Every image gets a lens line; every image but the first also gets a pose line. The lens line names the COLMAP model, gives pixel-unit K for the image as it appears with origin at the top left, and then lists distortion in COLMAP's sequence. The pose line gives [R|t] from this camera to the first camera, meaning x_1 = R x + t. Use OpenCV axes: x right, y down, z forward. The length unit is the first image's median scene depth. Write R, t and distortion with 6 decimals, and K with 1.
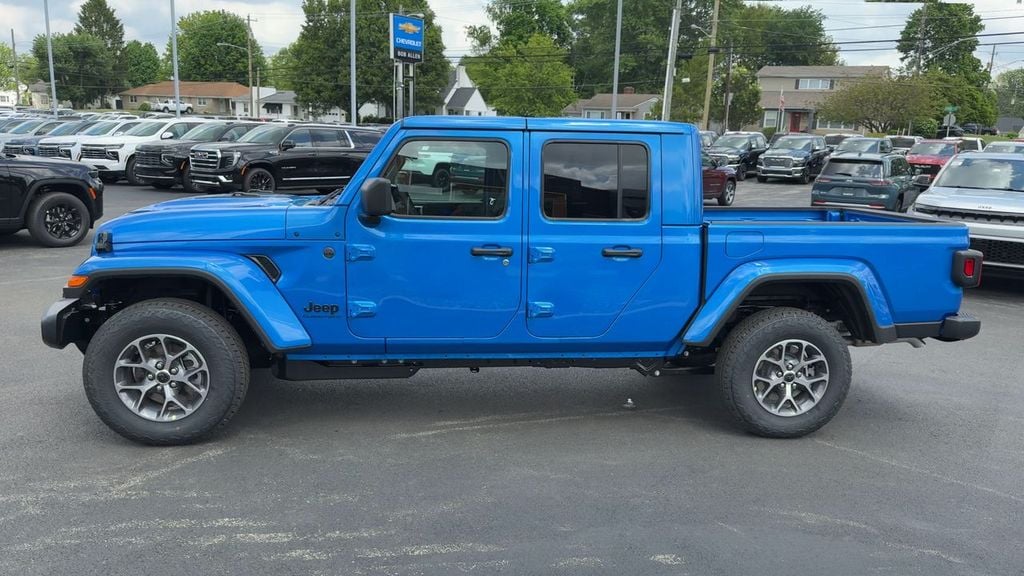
lens RADIAL K [[838.9, 0, 515.7], [0, 838.9, 327.6], [0, 0, 1]] dist [0.045937, -0.011762]
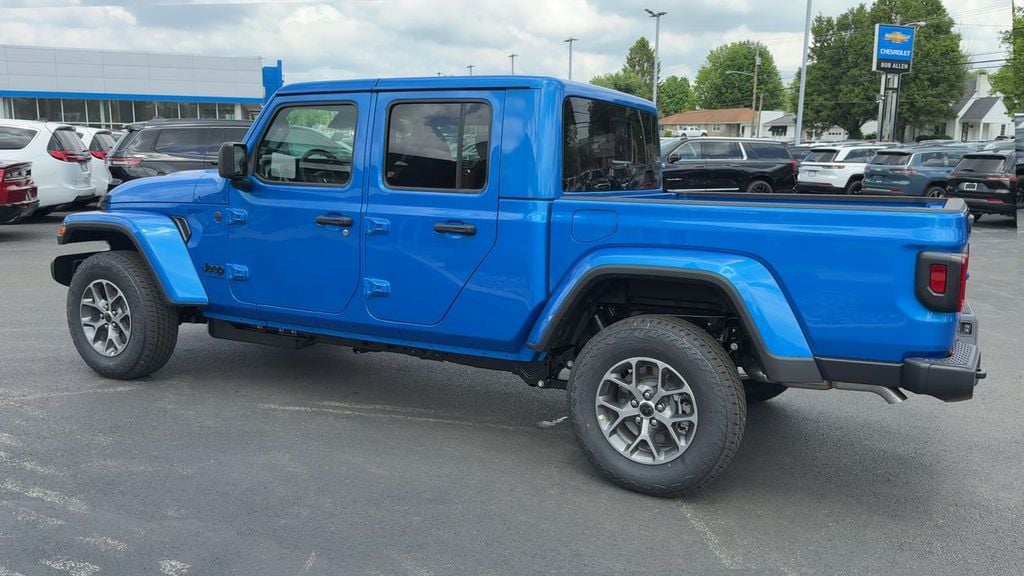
lens RADIAL K [[847.8, 0, 517.7], [0, 847.8, 266.3], [0, 0, 1]] dist [0.007505, -0.009723]
pose [[0.820500, 0.062646, -0.568203, 0.617059], [-0.118741, 0.990975, -0.062207, -0.005032], [0.559178, 0.118510, 0.820534, 0.310050]]
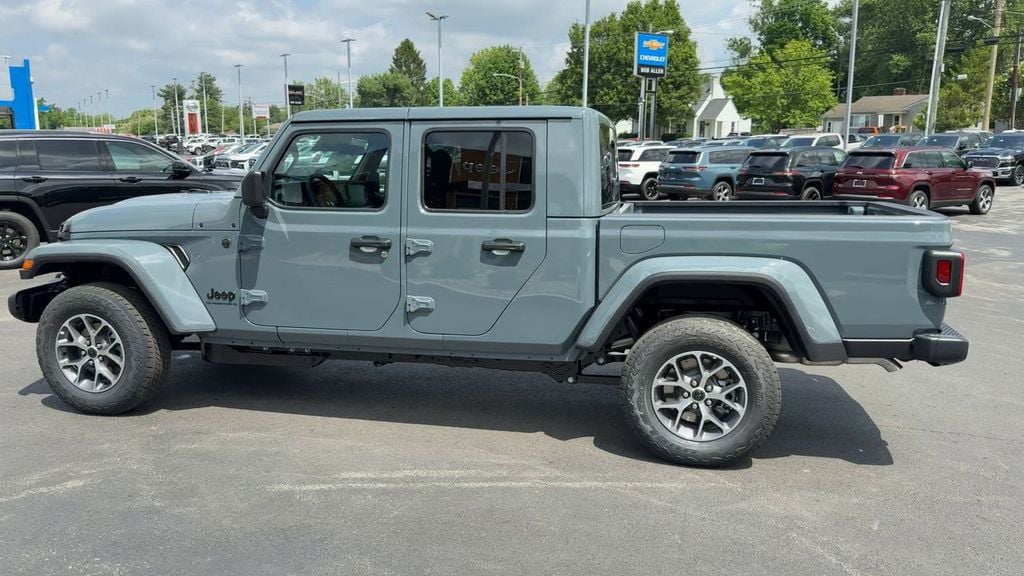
lens RADIAL K [[812.5, 0, 501.5], [0, 812.5, 288.6], [0, 0, 1]] dist [0.057487, -0.005273]
pose [[0.940196, 0.028955, -0.339401, 0.399991], [-0.048654, 0.997580, -0.049672, 0.002653], [0.337142, 0.063215, 0.939329, 0.138499]]
